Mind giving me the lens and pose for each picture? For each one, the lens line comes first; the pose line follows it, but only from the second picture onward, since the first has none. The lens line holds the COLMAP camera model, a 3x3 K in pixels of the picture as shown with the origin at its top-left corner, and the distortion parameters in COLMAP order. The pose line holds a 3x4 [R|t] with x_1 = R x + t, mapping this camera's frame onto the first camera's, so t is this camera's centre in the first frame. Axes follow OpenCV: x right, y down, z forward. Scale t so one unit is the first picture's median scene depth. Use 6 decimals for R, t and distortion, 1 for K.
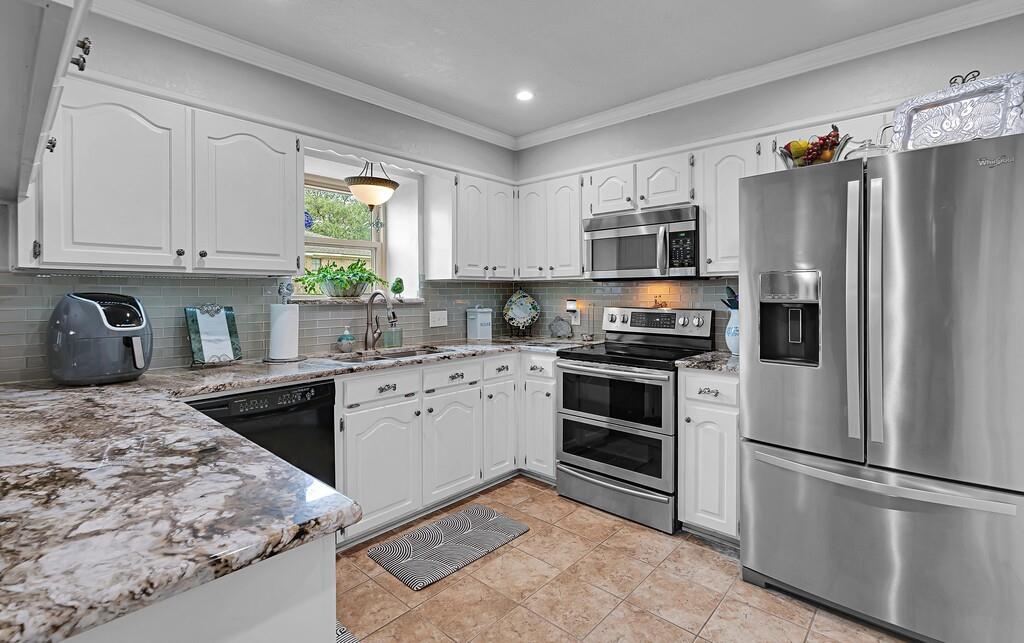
lens RADIAL K [[463.0, 0, 530.7], [0, 463.0, 292.2], [0, 0, 1]] dist [0.000482, 0.000007]
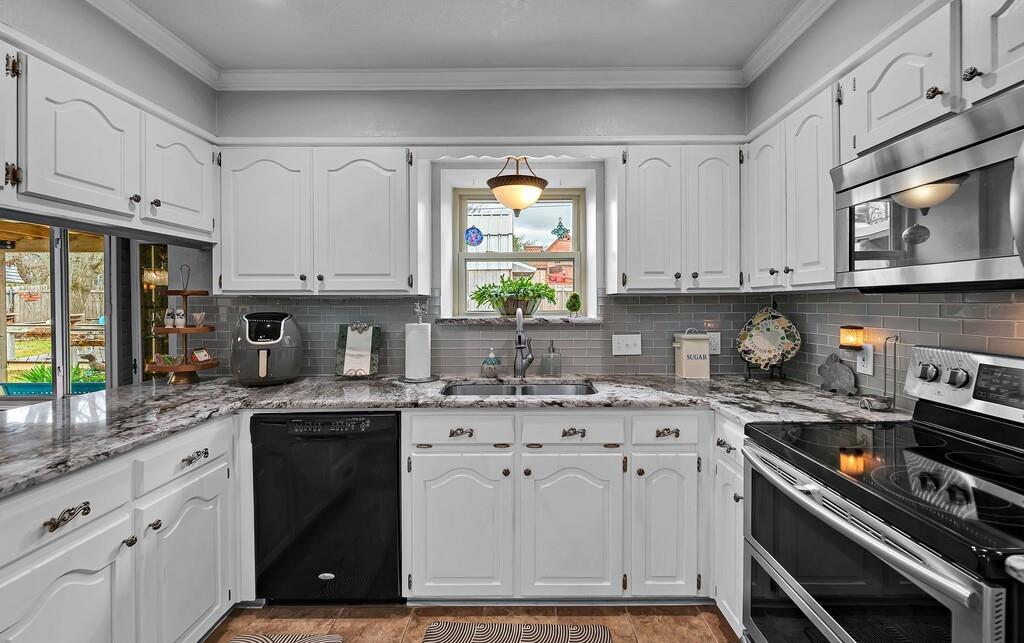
lens RADIAL K [[427.1, 0, 528.0], [0, 427.1, 305.3], [0, 0, 1]] dist [-0.001809, -0.000128]
pose [[0.659219, 0.003996, -0.751941, 0.259892], [0.002755, 0.999966, 0.007730, -0.015766], [0.751946, -0.007167, 0.659185, 0.478907]]
